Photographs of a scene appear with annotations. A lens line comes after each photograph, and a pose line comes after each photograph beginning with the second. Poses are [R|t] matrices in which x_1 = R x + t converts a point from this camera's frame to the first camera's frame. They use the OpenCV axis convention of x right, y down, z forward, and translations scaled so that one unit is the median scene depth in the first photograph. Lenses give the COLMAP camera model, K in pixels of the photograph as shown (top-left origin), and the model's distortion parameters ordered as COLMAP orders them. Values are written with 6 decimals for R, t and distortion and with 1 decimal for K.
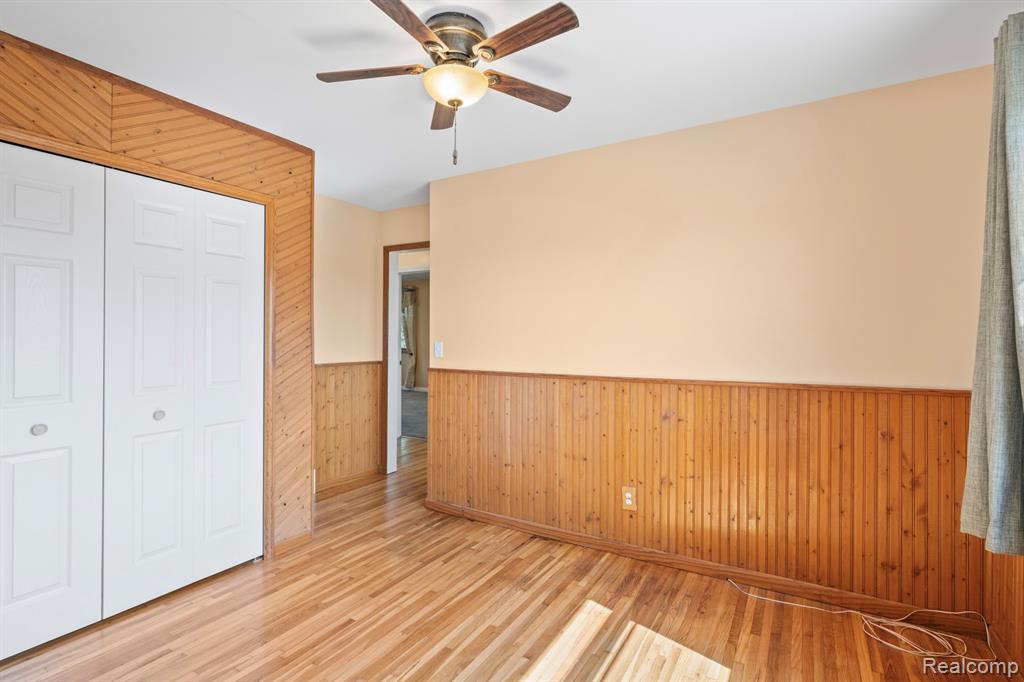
lens RADIAL K [[491.5, 0, 511.2], [0, 491.5, 337.5], [0, 0, 1]] dist [-0.003085, 0.002937]
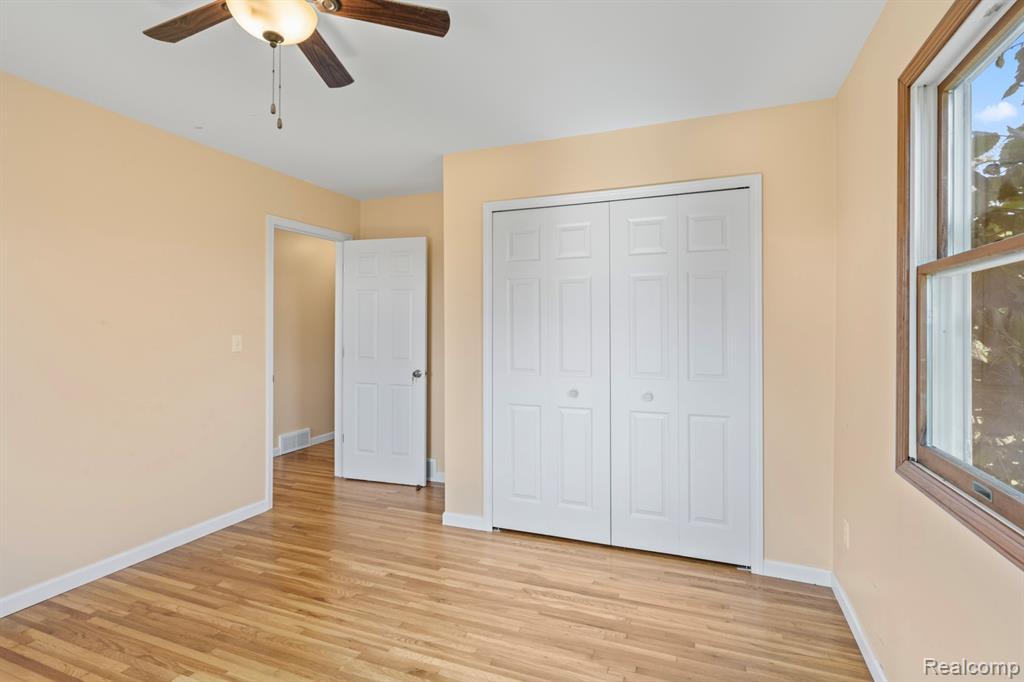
lens RADIAL K [[491.5, 0, 510.2], [0, 491.5, 327.7], [0, 0, 1]] dist [-0.003085, 0.002937]
pose [[0.162860, -0.007739, -0.986619, 0.417822], [-0.011758, 0.999883, -0.009783, 0.008601], [0.986579, 0.013194, 0.162750, 0.521191]]
